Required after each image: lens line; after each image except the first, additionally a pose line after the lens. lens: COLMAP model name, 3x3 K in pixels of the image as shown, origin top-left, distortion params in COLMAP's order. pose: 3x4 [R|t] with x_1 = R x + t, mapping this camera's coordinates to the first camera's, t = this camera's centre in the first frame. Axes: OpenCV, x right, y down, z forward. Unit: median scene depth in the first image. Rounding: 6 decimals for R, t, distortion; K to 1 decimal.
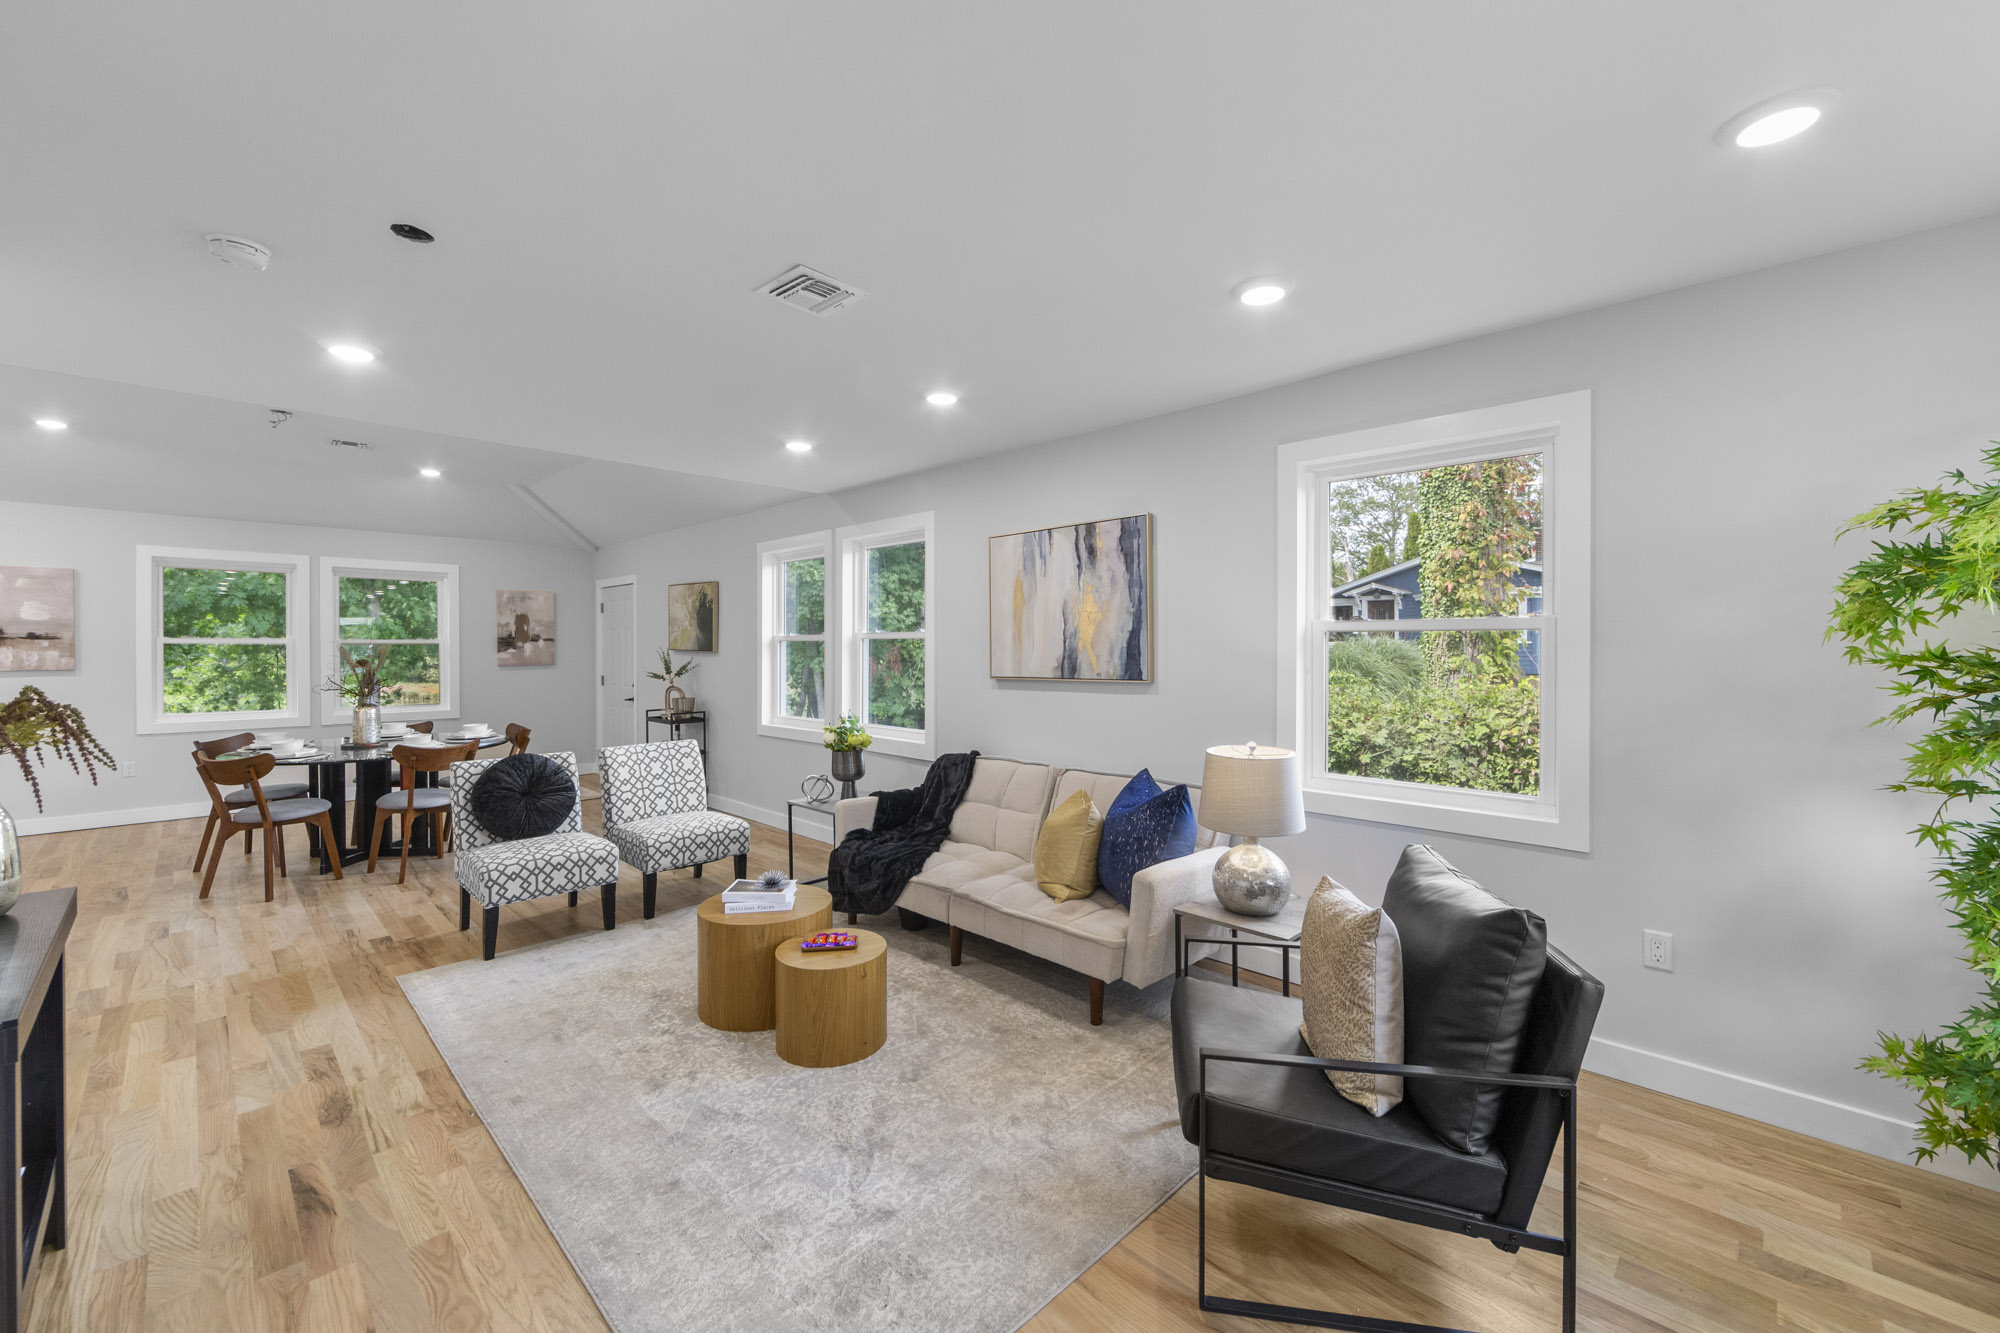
lens RADIAL K [[797.0, 0, 1003.1], [0, 797.0, 649.6], [0, 0, 1]] dist [-0.001150, -0.000209]
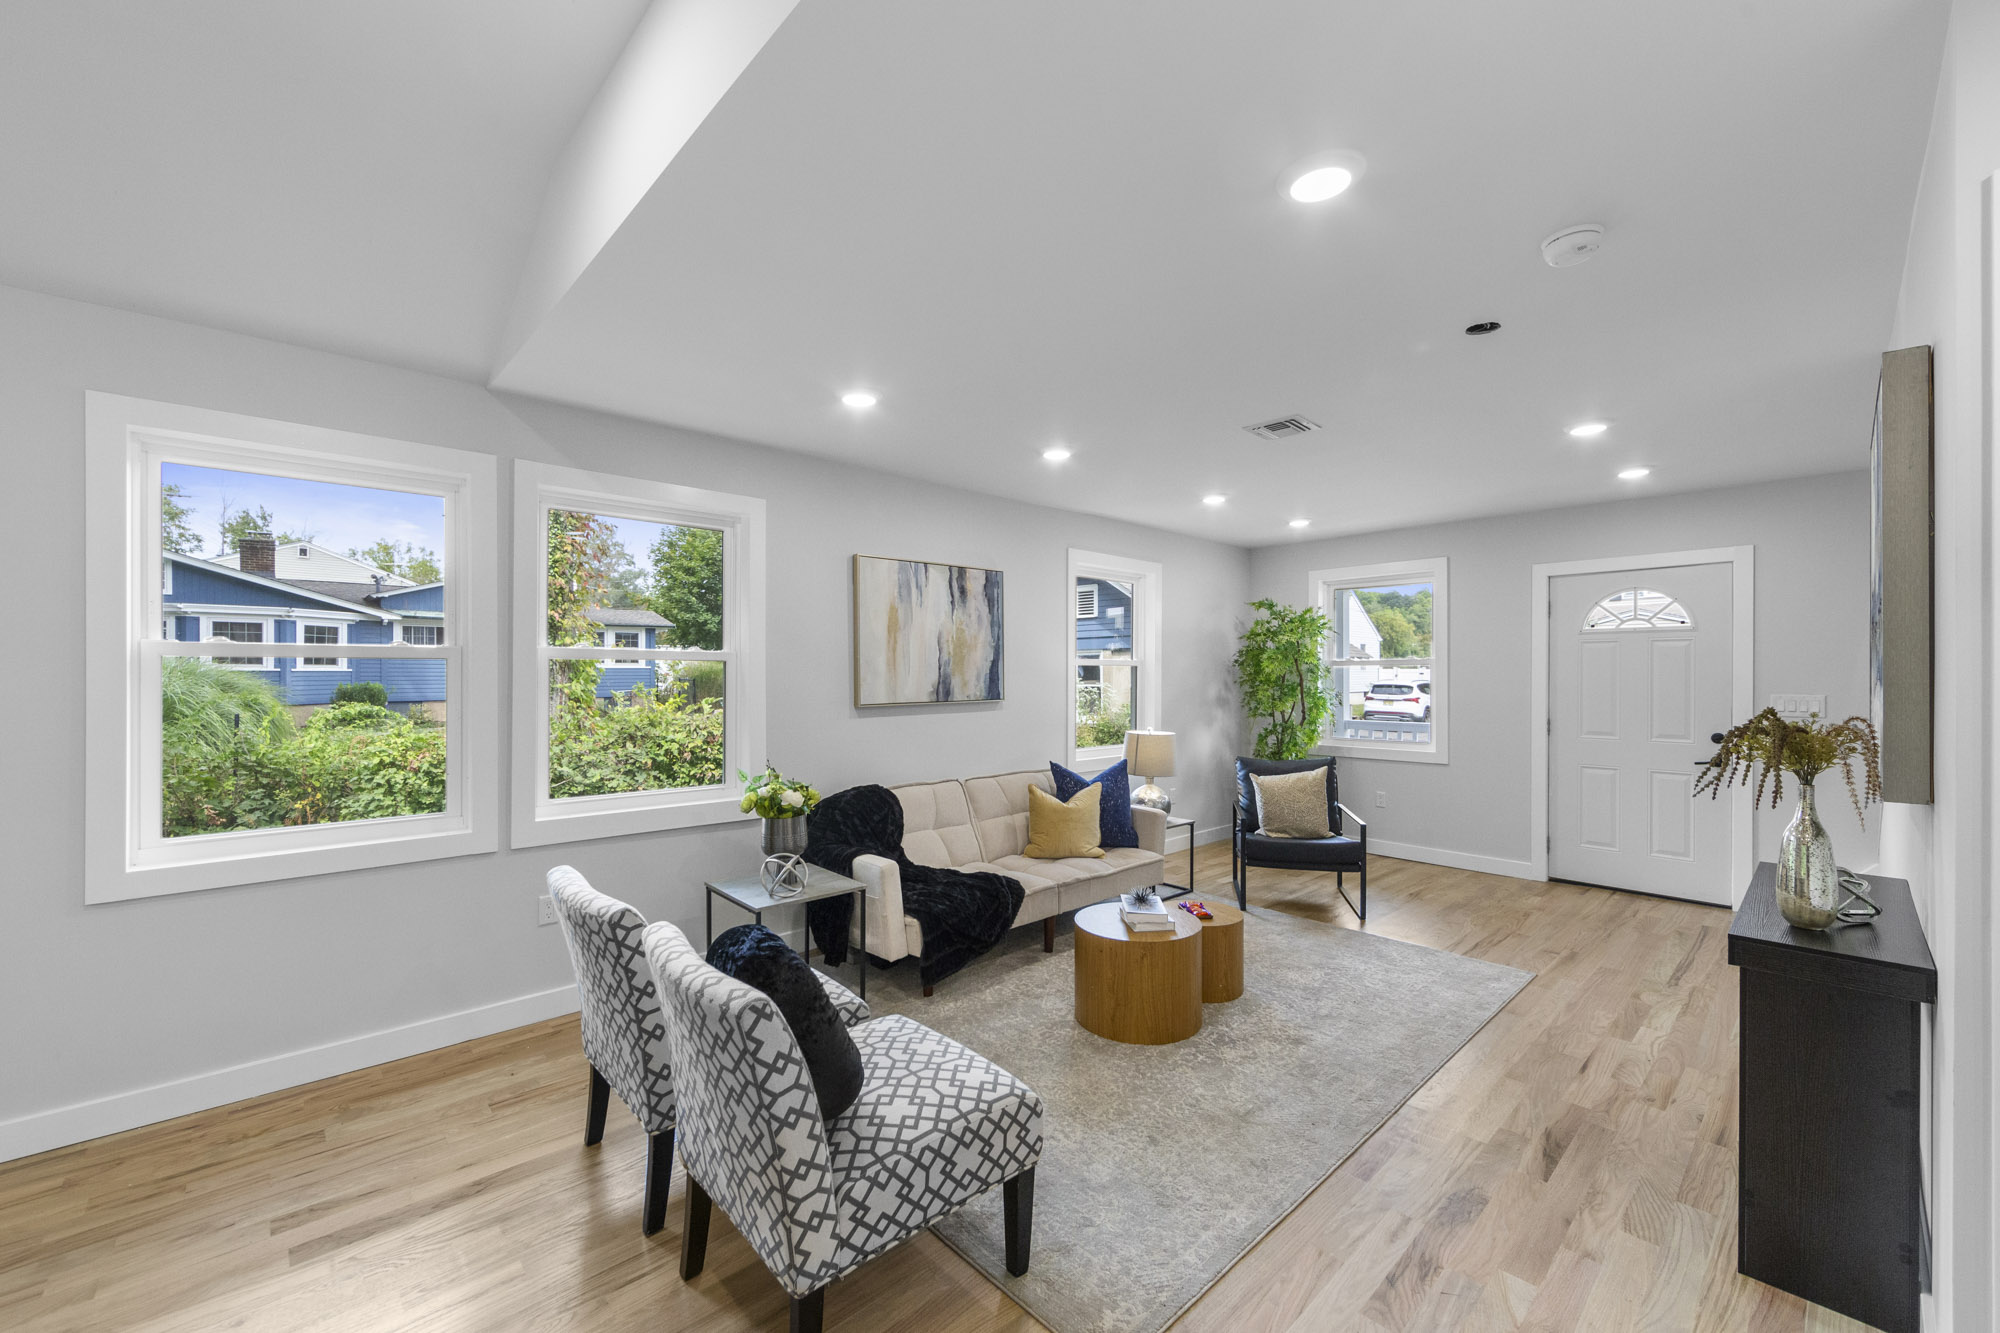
lens RADIAL K [[797.0, 0, 999.7], [0, 797.0, 675.1], [0, 0, 1]] dist [-0.001150, -0.000209]
pose [[0.043074, 0.001109, 0.999071, -1.060935], [0.001273, 0.999999, -0.001165, 0.000742], [-0.999071, 0.001322, 0.043073, 0.900764]]
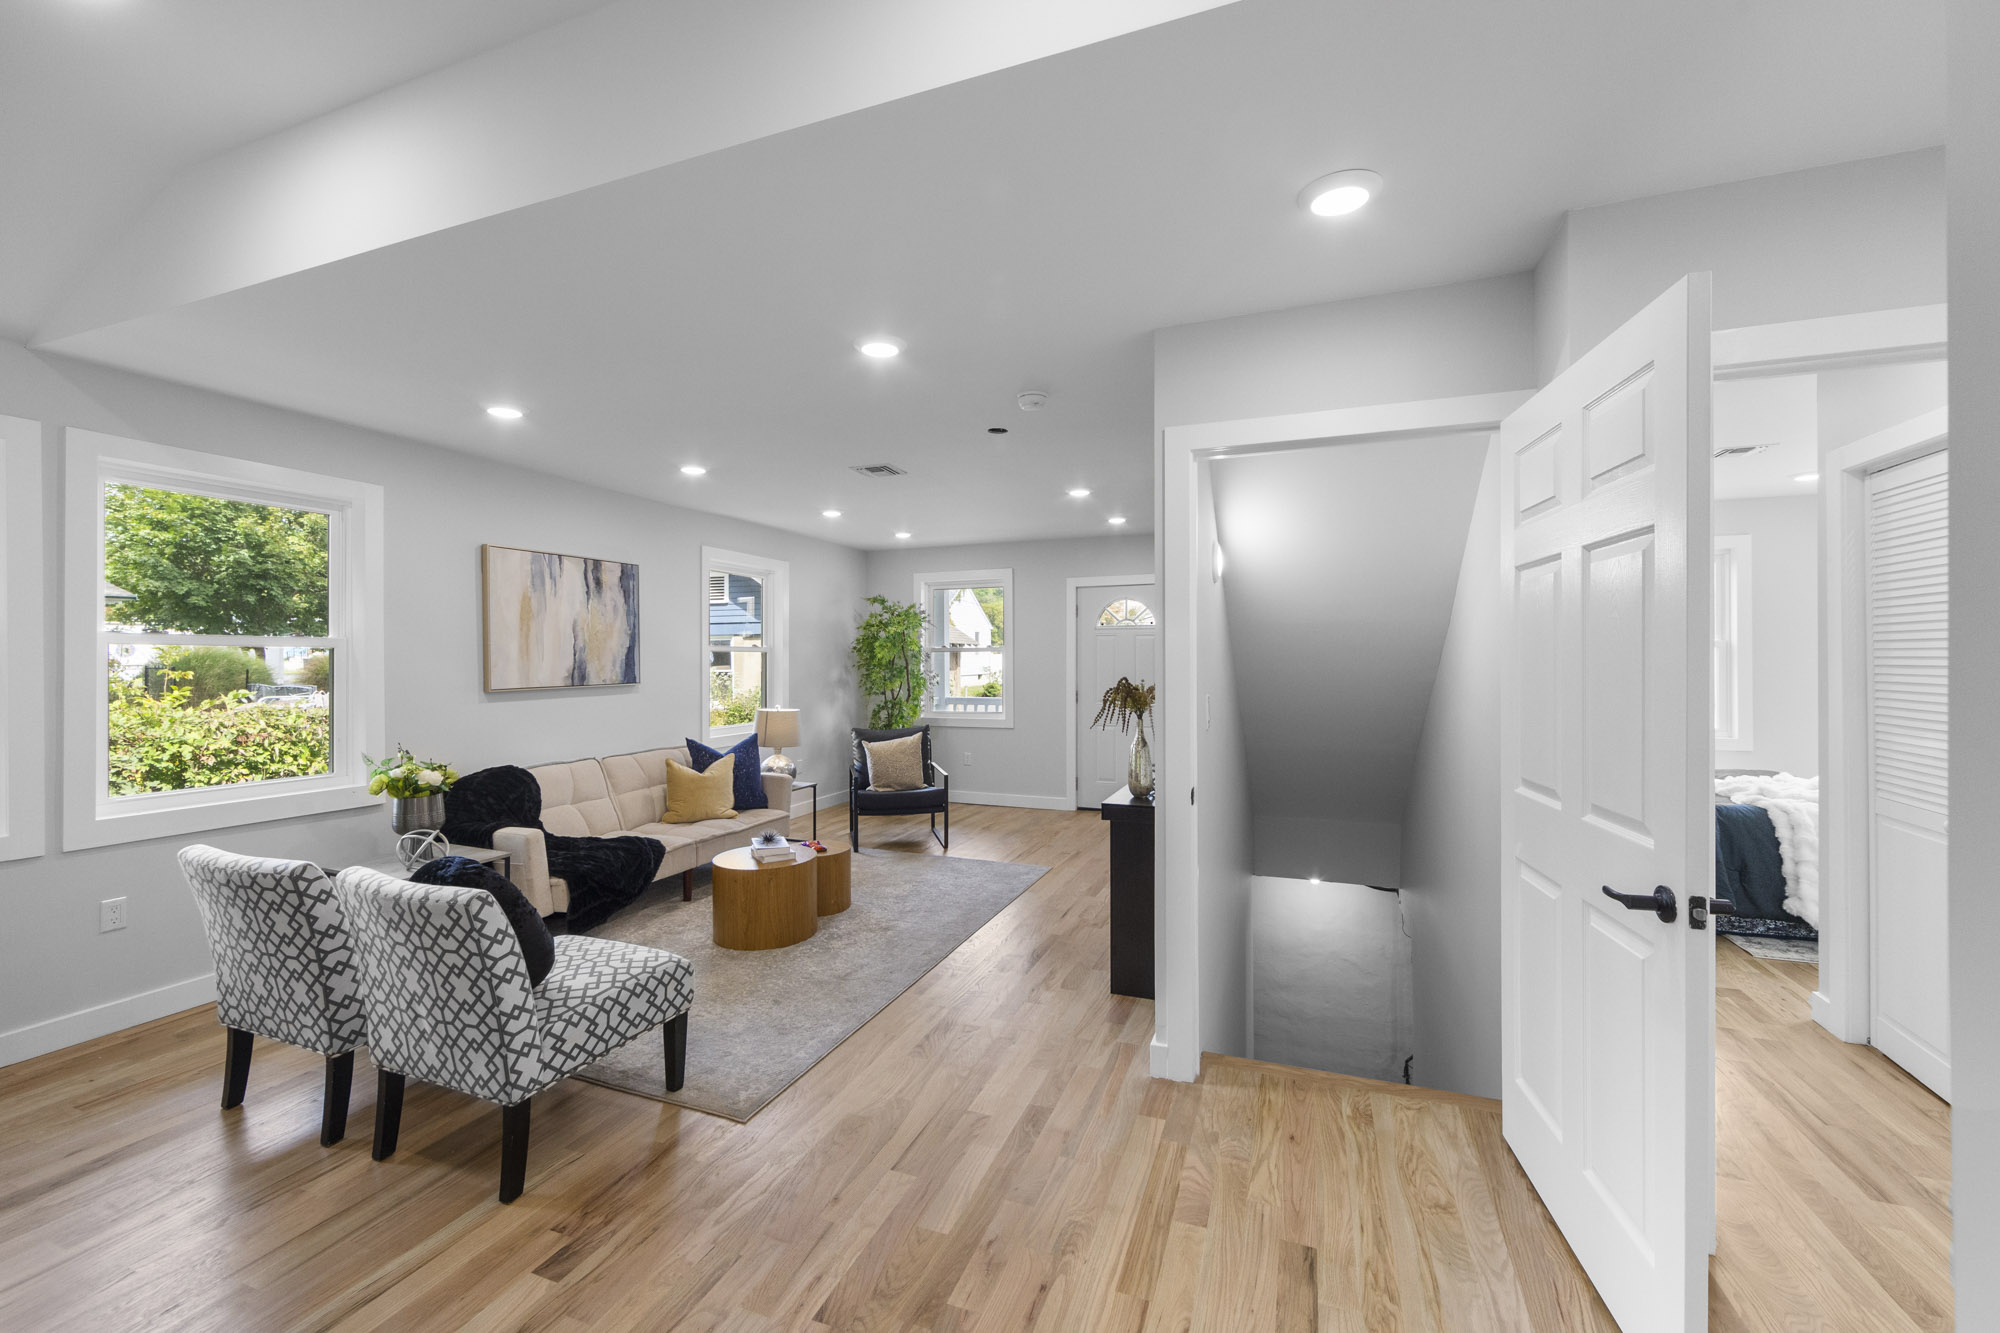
lens RADIAL K [[797.0, 0, 1004.4], [0, 797.0, 661.4], [0, 0, 1]] dist [-0.001150, -0.000209]
pose [[-0.401627, 0.000270, 0.915803, -1.299245], [0.005060, 0.999985, 0.001924, 0.001272], [-0.915790, 0.005407, -0.401622, 0.924151]]
